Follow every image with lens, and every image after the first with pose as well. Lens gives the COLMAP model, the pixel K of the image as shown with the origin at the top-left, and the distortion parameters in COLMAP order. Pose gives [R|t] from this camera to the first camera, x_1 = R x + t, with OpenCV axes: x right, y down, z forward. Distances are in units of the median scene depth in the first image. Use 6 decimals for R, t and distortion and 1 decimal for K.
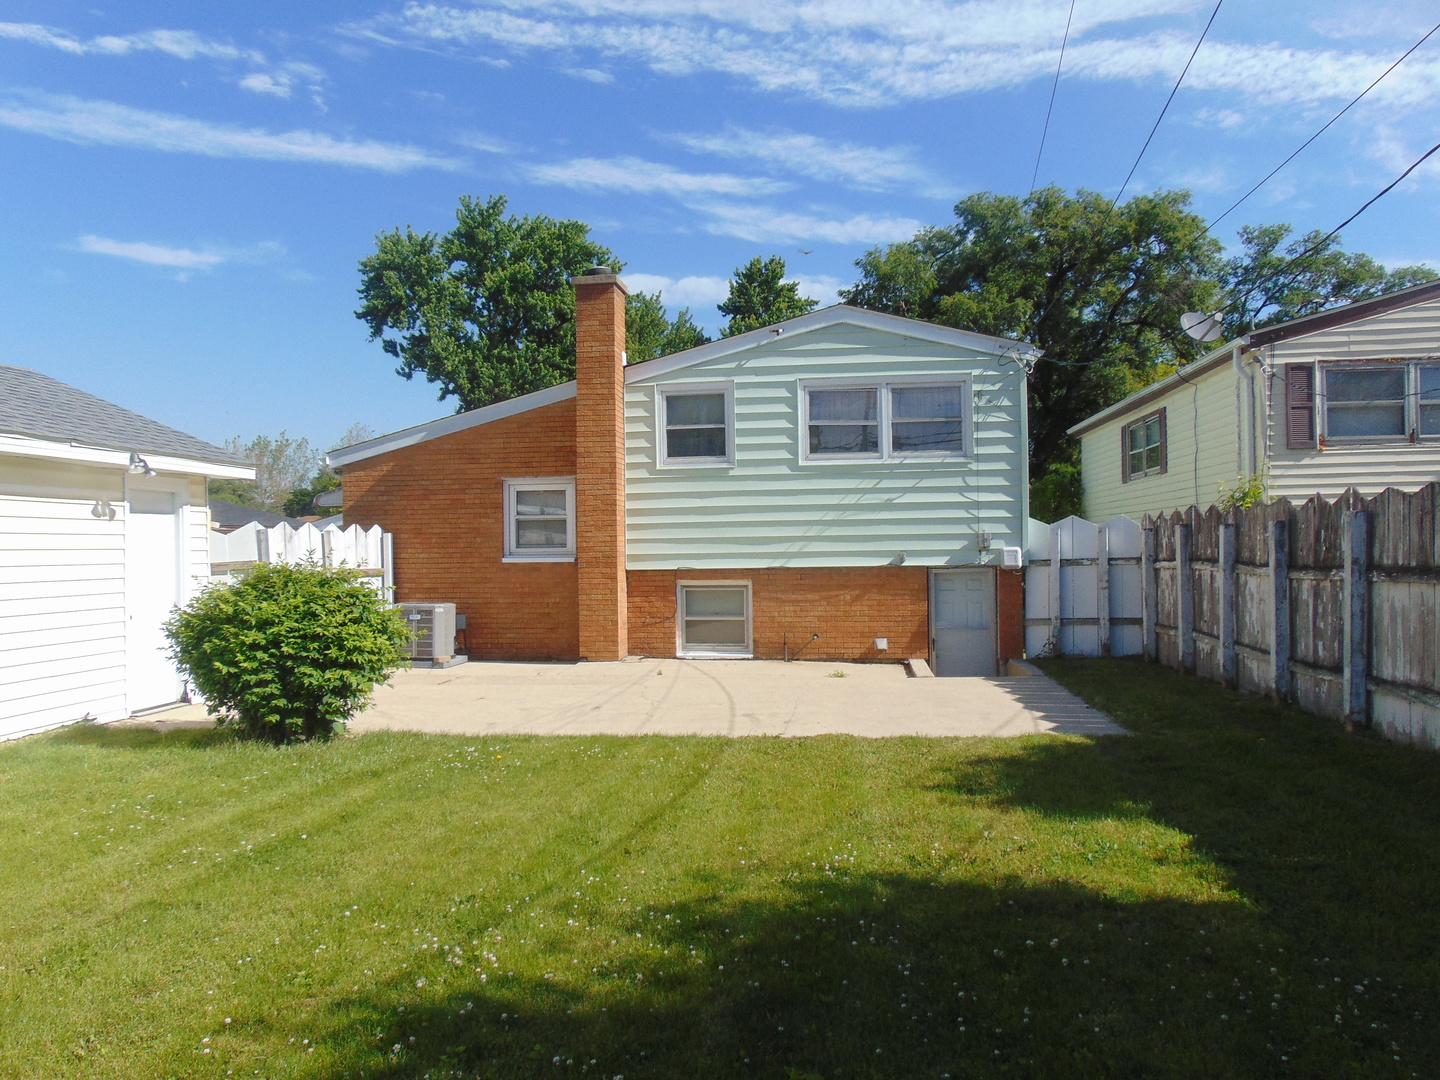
lens RADIAL K [[1075.0, 0, 716.7], [0, 1075.0, 531.1], [0, 0, 1]] dist [-0.038532, 0.042399]
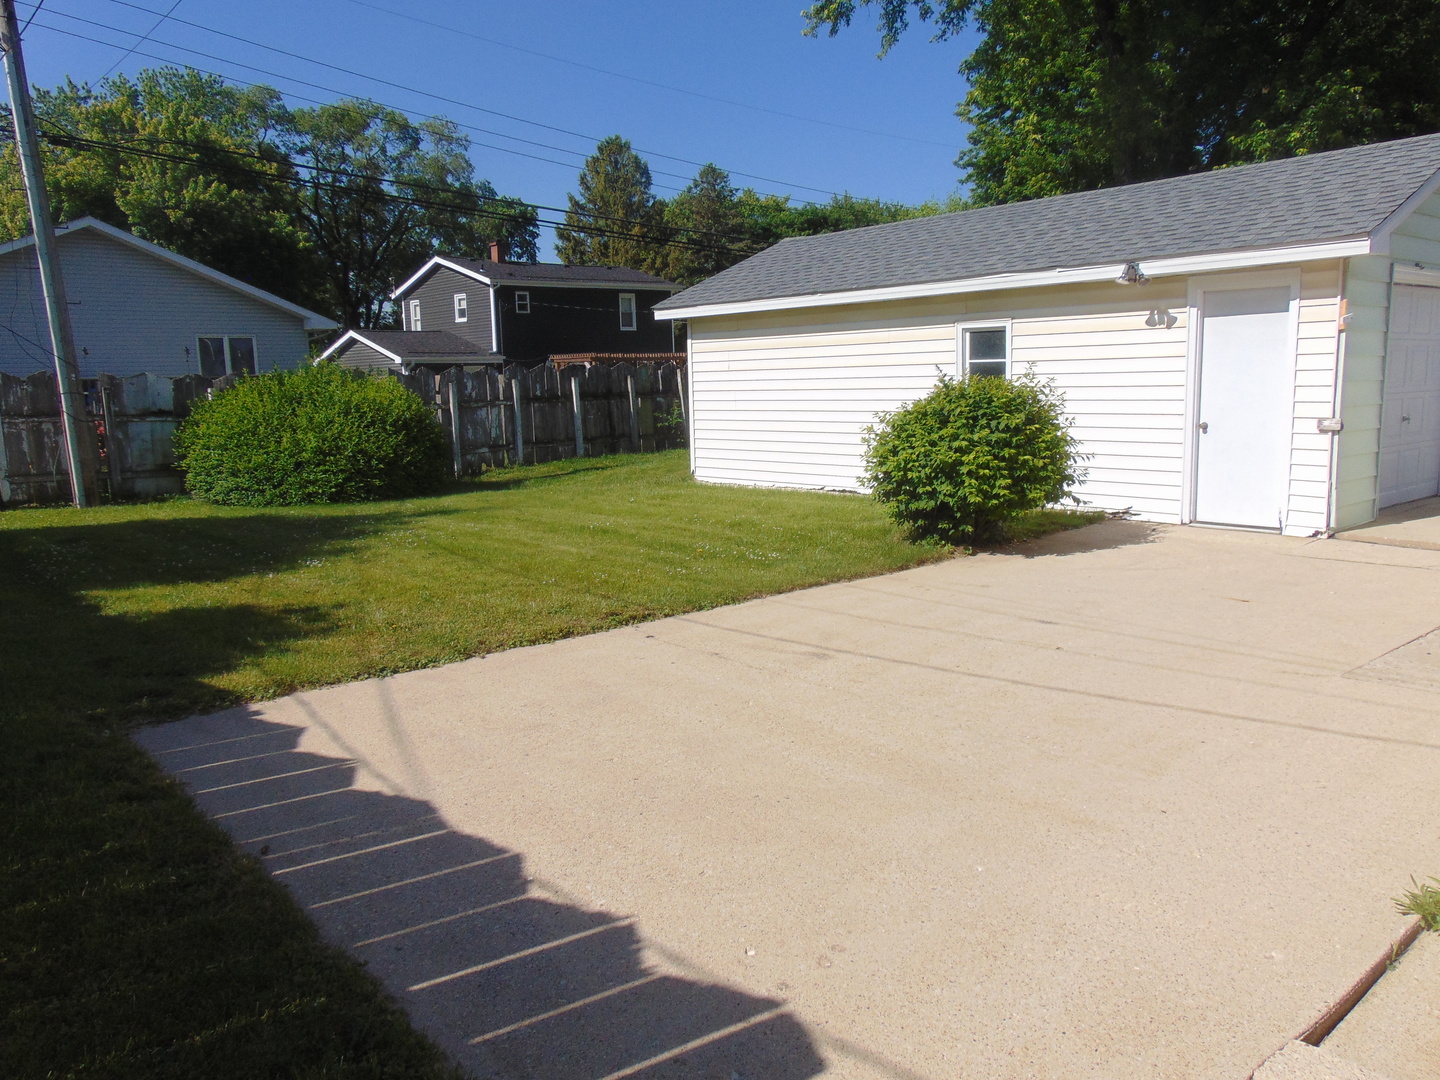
lens RADIAL K [[1075.0, 0, 720.2], [0, 1075.0, 544.2], [0, 0, 1]] dist [-0.038532, 0.042399]
pose [[-0.663473, 0.148068, -0.733402, 0.319724], [0.050629, 0.986860, 0.153438, 0.009826], [0.746485, 0.064671, -0.662252, 0.887387]]
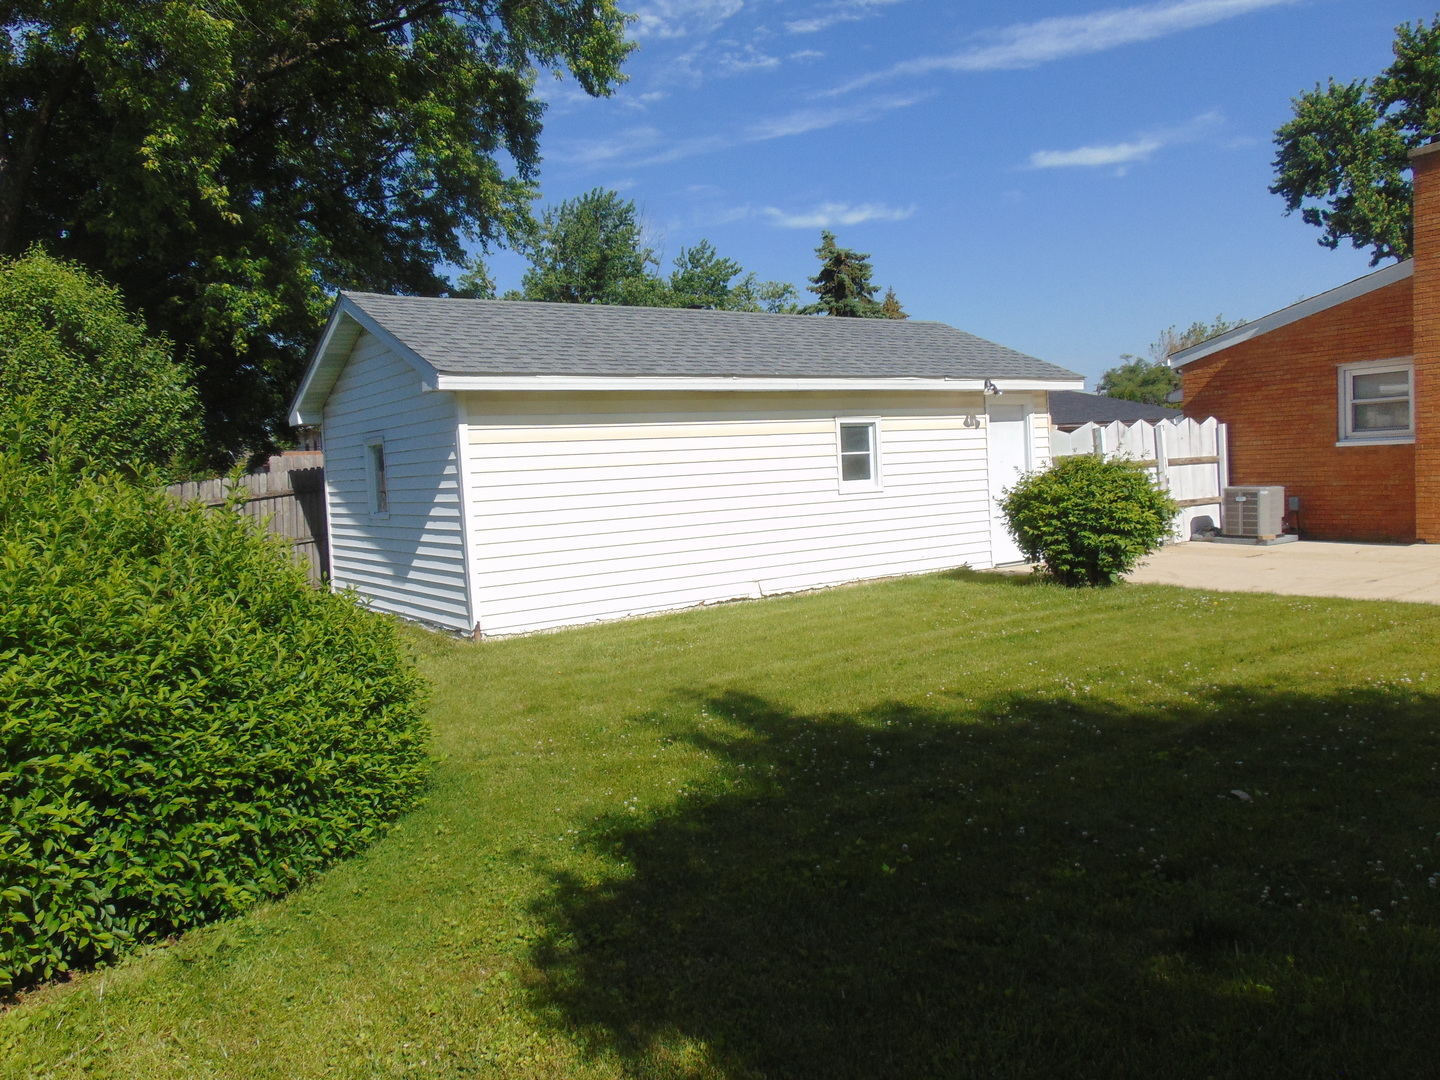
lens RADIAL K [[1075.0, 0, 715.5], [0, 1075.0, 534.4], [0, 0, 1]] dist [-0.038532, 0.042399]
pose [[0.672349, 0.025002, -0.739812, 0.164544], [0.054622, 0.995029, 0.083268, -0.005103], [0.738217, -0.096396, 0.667641, -0.141021]]
